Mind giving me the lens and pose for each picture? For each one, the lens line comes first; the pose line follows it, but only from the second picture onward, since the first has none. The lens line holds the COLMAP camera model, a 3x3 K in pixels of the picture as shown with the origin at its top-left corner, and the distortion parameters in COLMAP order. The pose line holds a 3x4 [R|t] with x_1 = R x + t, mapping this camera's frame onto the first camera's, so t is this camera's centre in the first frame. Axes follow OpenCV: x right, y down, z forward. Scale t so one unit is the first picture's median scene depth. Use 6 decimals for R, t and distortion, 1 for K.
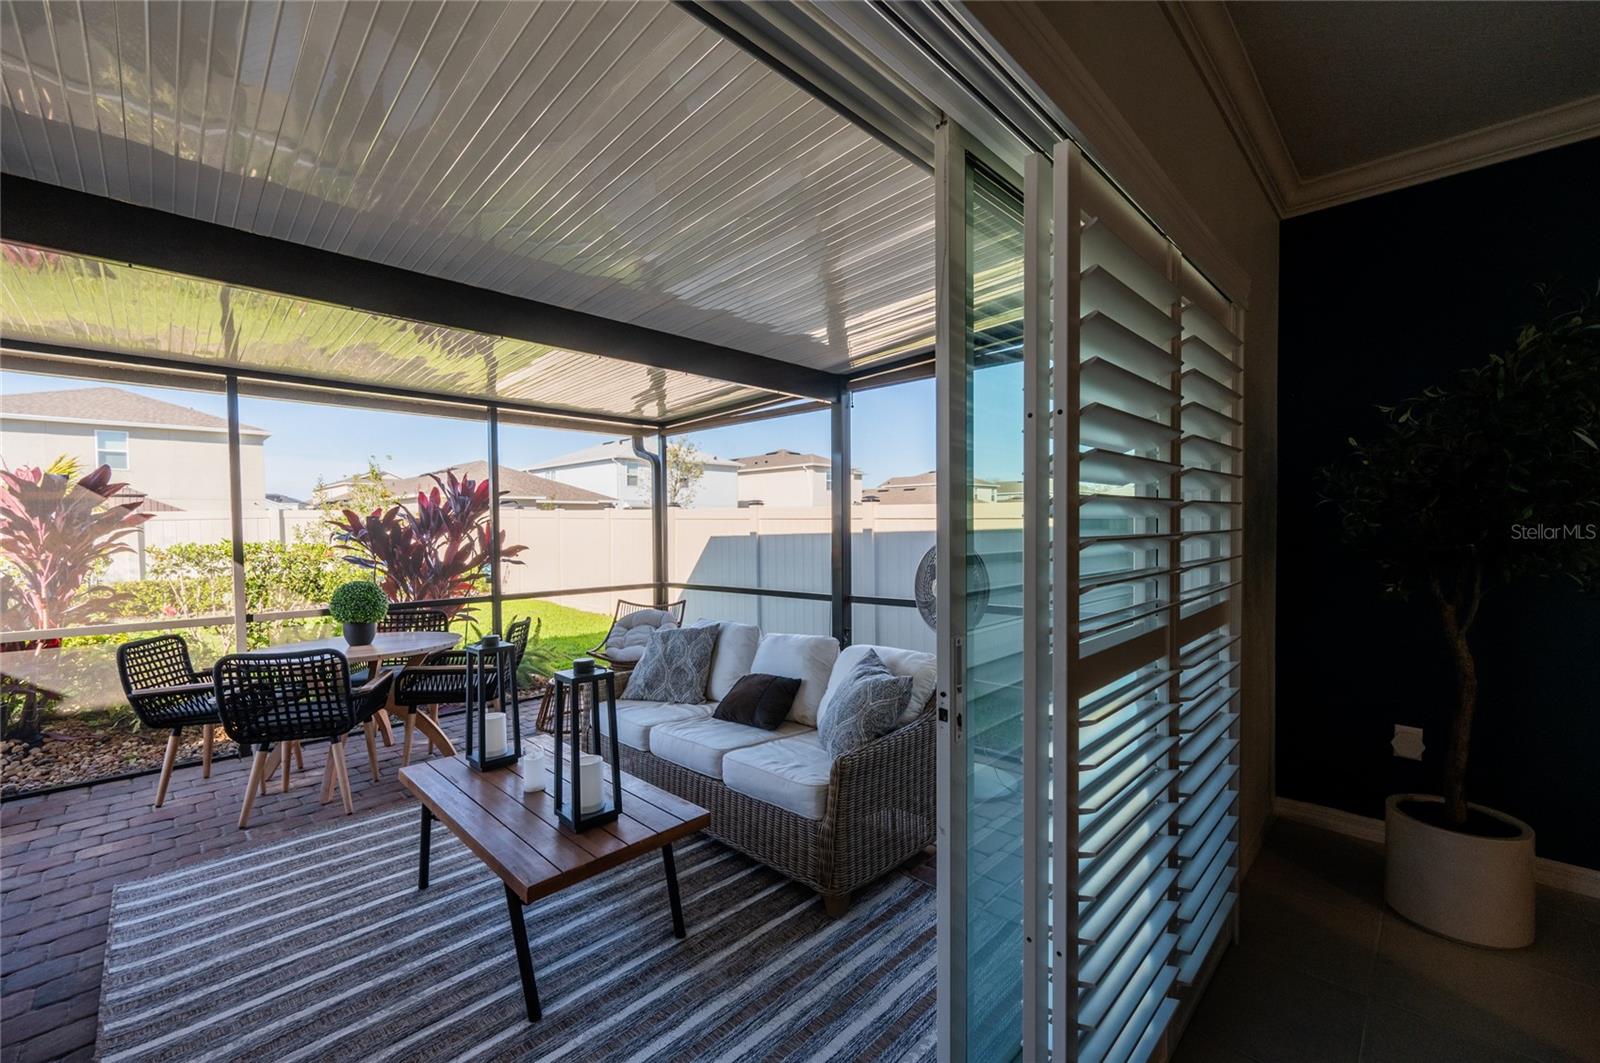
lens RADIAL K [[655.1, 0, 801.3], [0, 655.1, 530.9], [0, 0, 1]] dist [-0.001711, -0.000176]
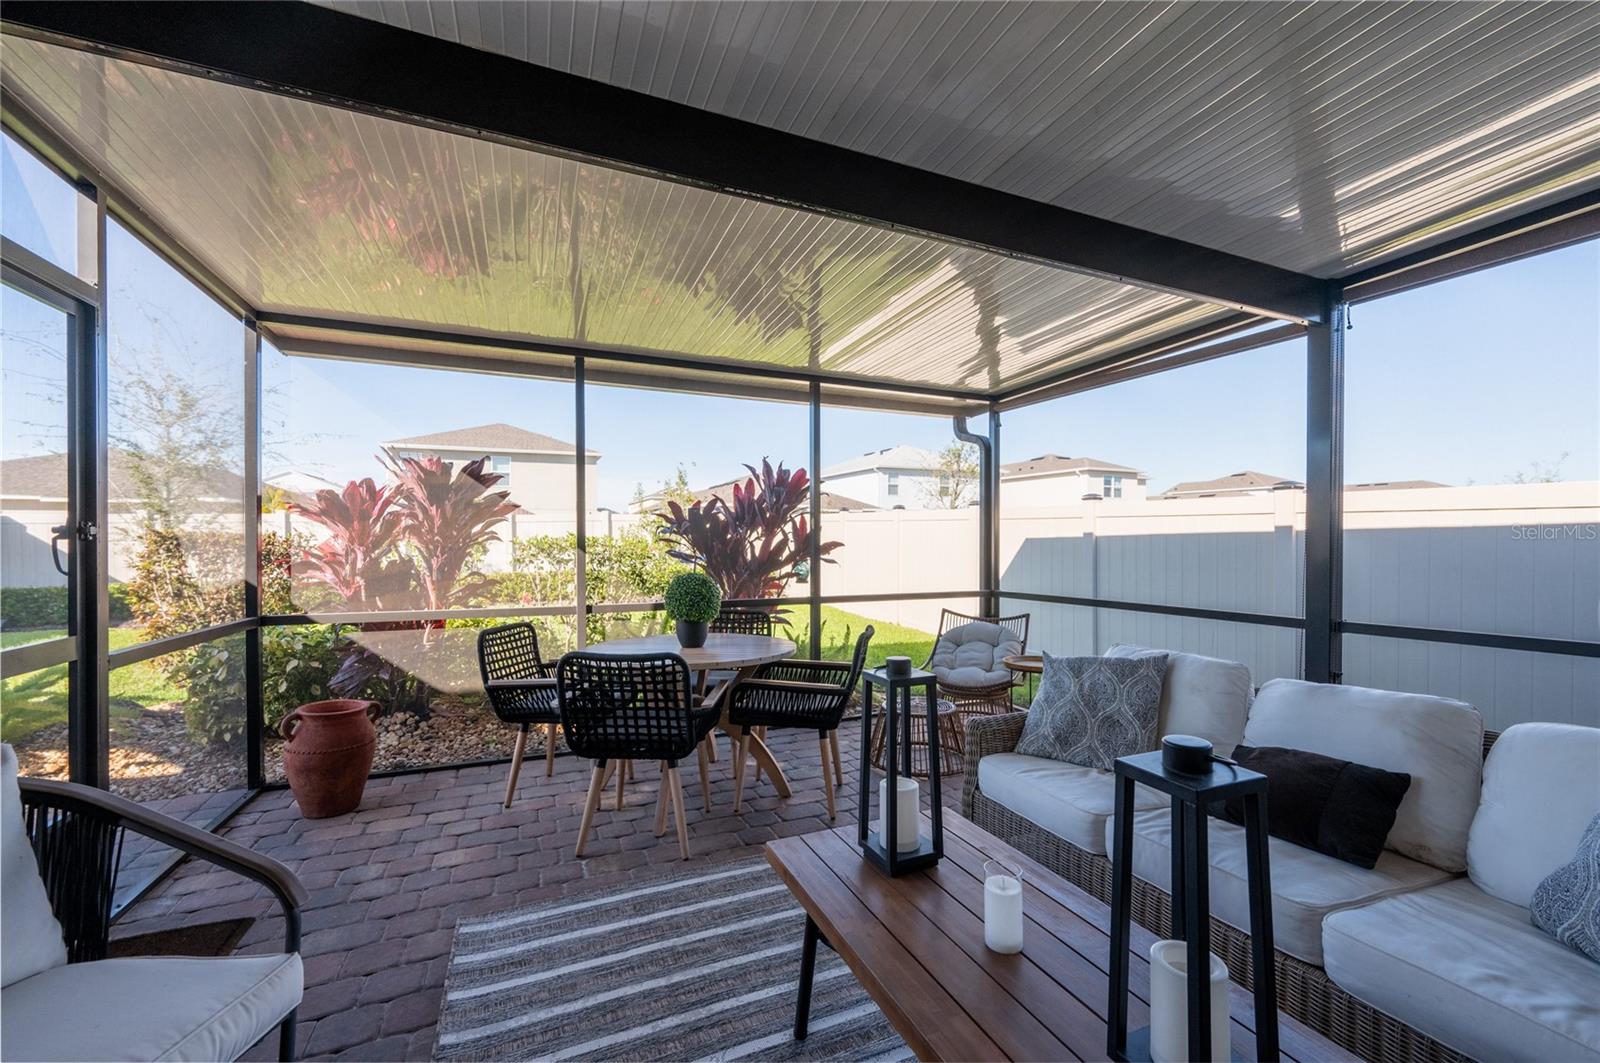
lens RADIAL K [[643.1, 0, 794.4], [0, 643.1, 527.1], [0, 0, 1]] dist [-0.000797, -0.000350]
pose [[0.926047, 0.003050, -0.377396, -0.198496], [-0.012018, 0.999699, -0.021411, 0.028269], [0.377217, 0.024364, 0.925804, 0.225929]]
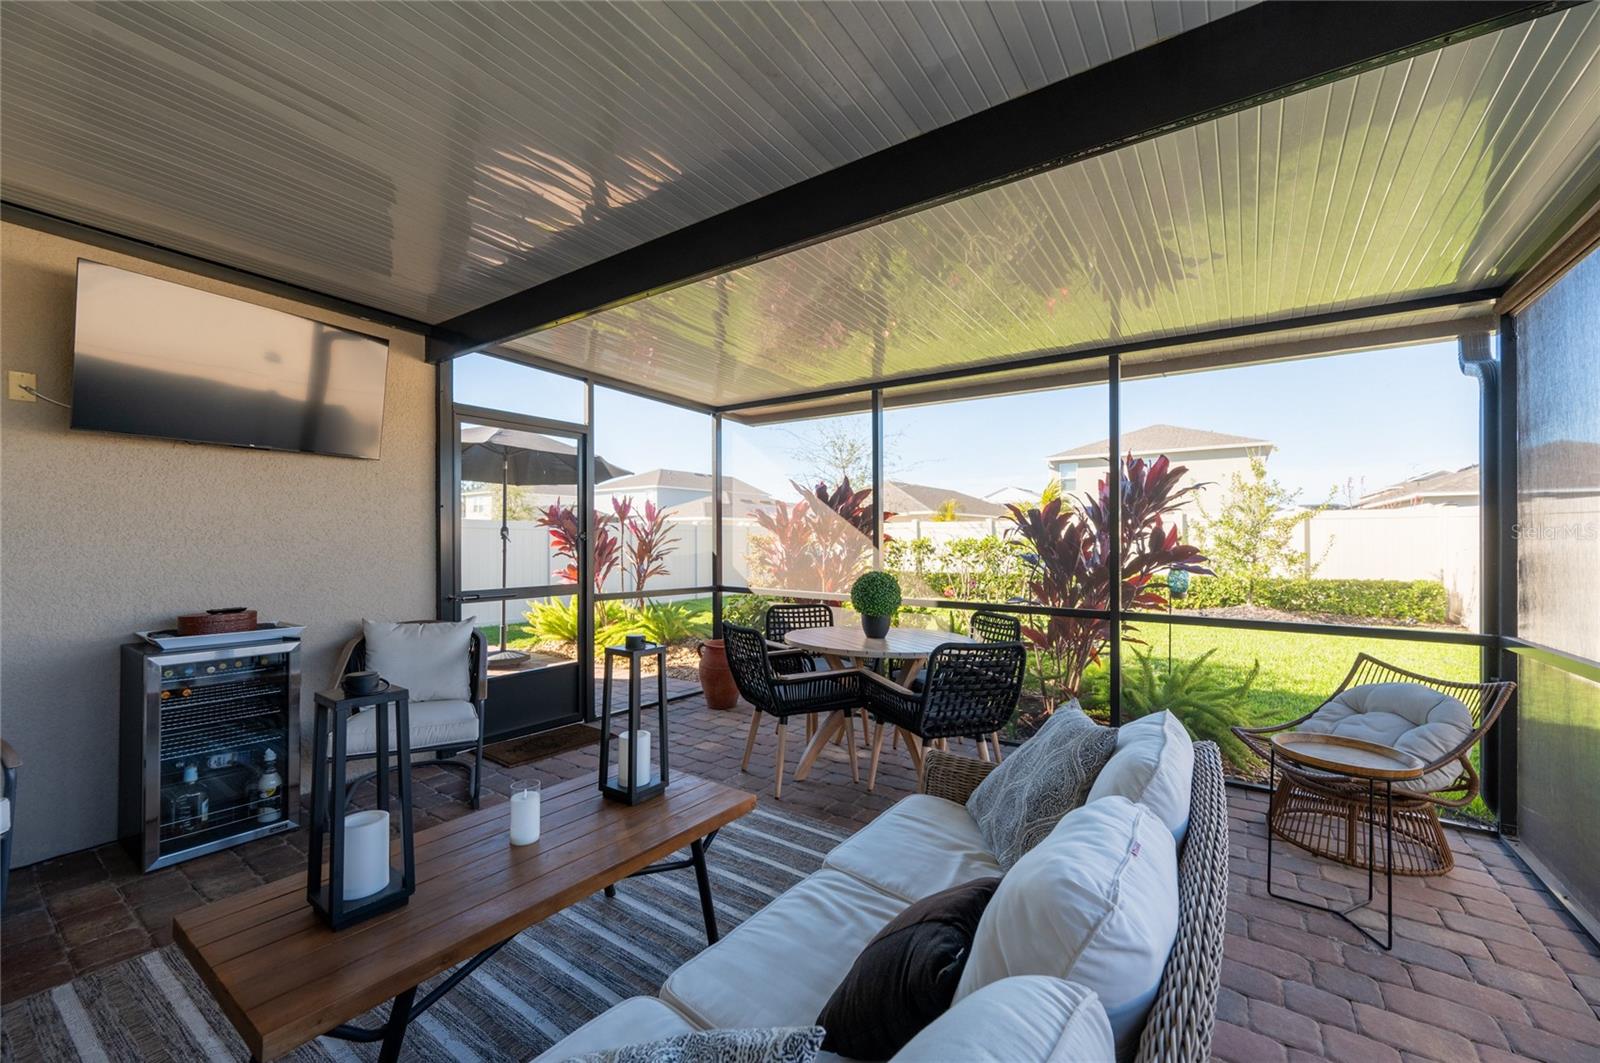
lens RADIAL K [[643.1, 0, 795.2], [0, 643.1, 541.7], [0, 0, 1]] dist [-0.000797, -0.000350]
pose [[0.162698, 0.005768, -0.986659, 0.219629], [-0.015401, 0.999876, 0.003306, 0.026745], [0.986556, 0.014657, 0.162766, 0.631206]]
